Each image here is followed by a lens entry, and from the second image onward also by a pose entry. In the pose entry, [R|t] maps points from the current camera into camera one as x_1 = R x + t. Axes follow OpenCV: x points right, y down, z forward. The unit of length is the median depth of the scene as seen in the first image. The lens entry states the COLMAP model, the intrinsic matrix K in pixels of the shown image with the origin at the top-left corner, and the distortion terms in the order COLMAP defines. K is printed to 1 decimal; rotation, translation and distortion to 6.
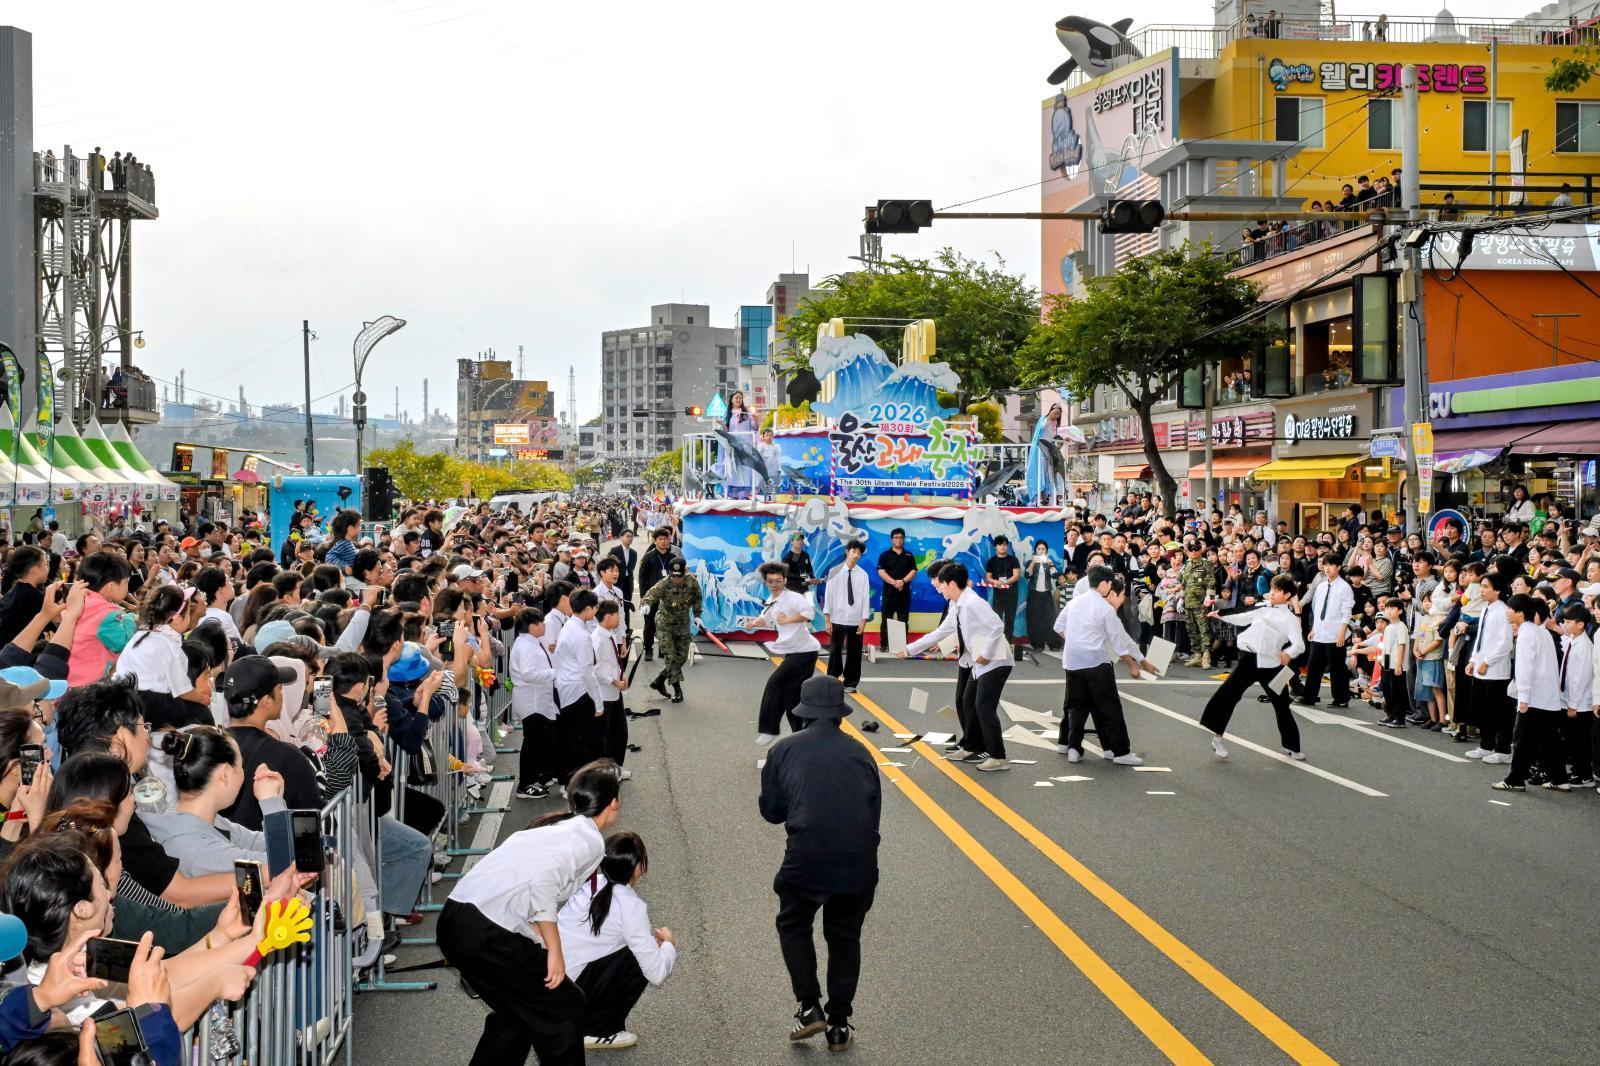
lens RADIAL K [[2016.6, 0, 816.1], [0, 2016.6, 527.9], [0, 0, 1]] dist [-0.010996, -0.008029]
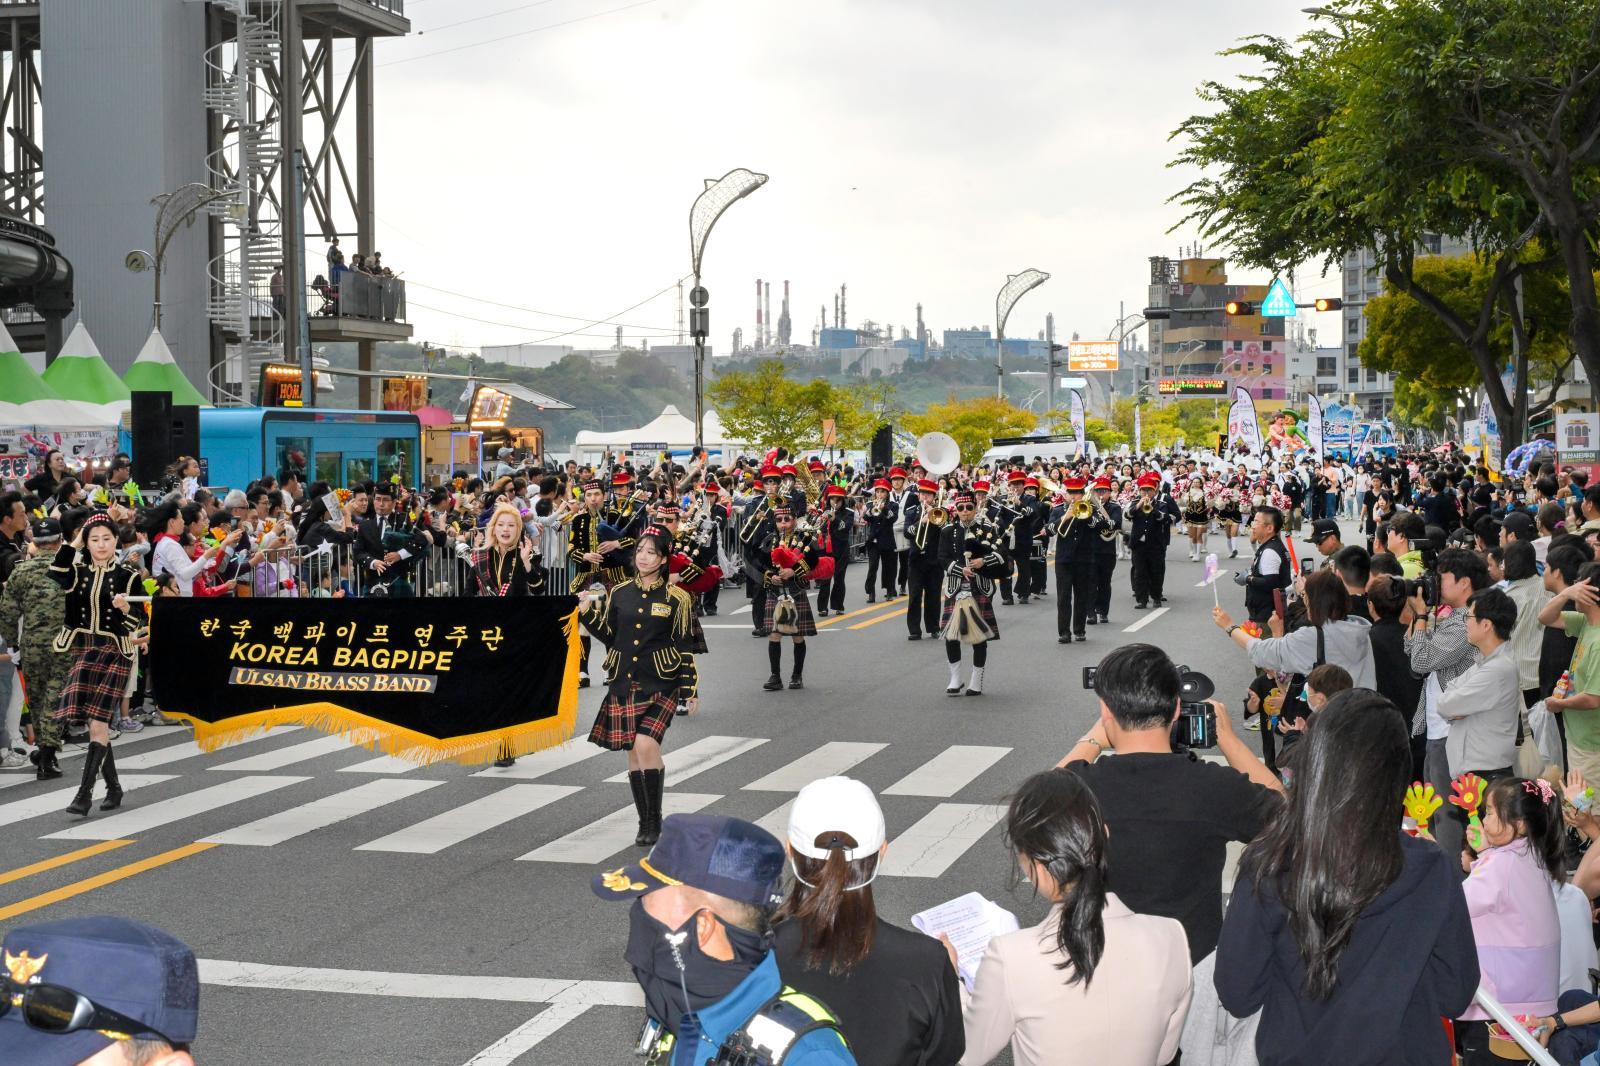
lens RADIAL K [[2699.4, 0, 834.6], [0, 2699.4, 512.3], [0, 0, 1]] dist [0.002947, 0.208858]
pose [[0.946305, 0.003840, -0.323252, 0.109005], [-0.001311, 0.999967, 0.008043, -0.002037], [0.323272, -0.007188, 0.946279, 0.208592]]
